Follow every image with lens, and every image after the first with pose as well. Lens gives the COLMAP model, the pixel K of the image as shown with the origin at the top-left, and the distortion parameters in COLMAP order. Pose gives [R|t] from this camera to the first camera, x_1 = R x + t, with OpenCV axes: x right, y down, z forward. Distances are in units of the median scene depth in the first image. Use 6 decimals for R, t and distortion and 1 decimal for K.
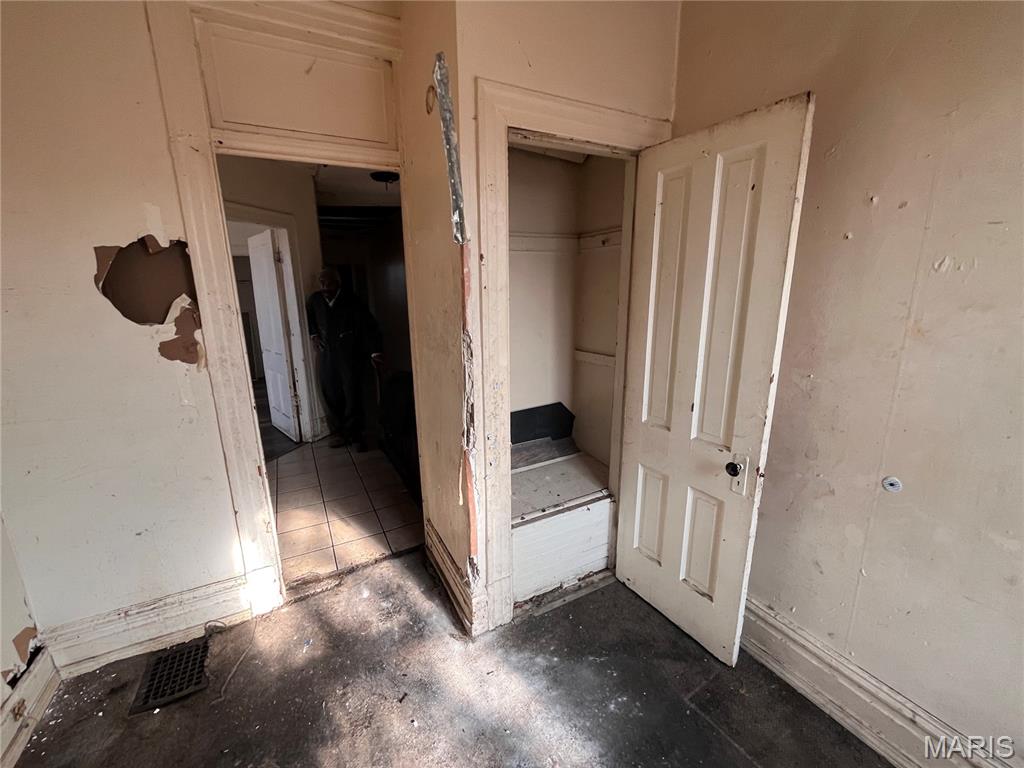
lens RADIAL K [[415.9, 0, 511.5], [0, 415.9, 380.0], [0, 0, 1]] dist [-0.004250, 0.001187]
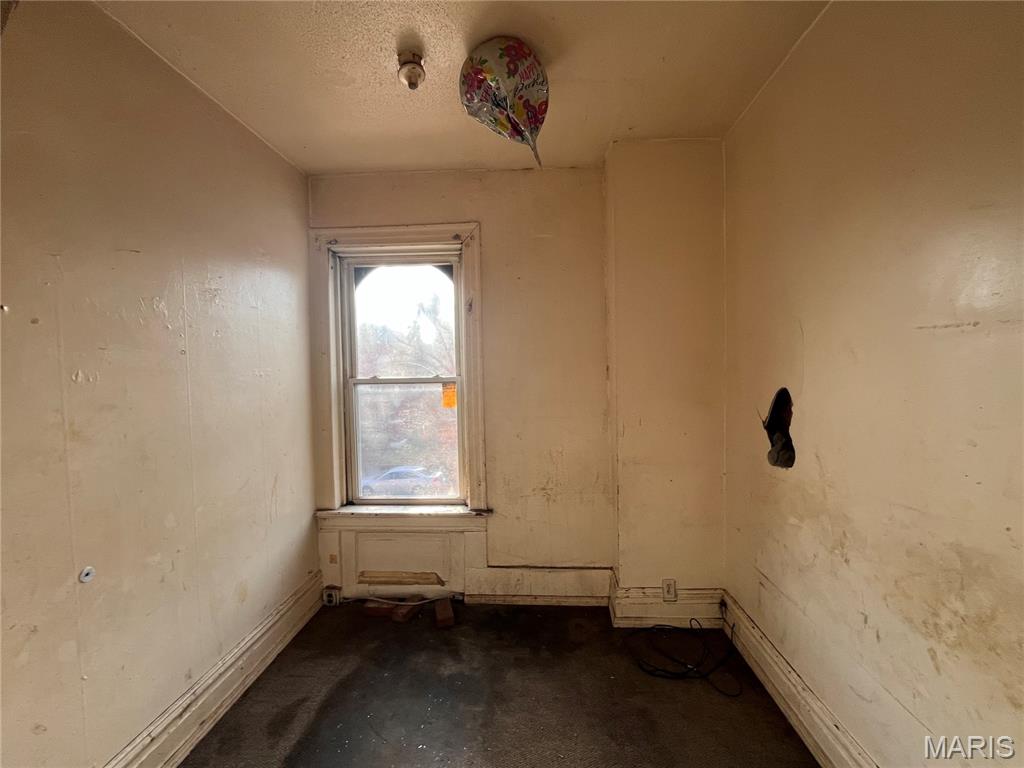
lens RADIAL K [[415.9, 0, 513.8], [0, 415.9, 384.1], [0, 0, 1]] dist [-0.004250, 0.001187]
pose [[-0.849938, 0.013813, 0.526702, -0.618535], [0.150226, 0.964515, 0.217125, -0.302964], [-0.505013, 0.263666, -0.821853, 1.250405]]
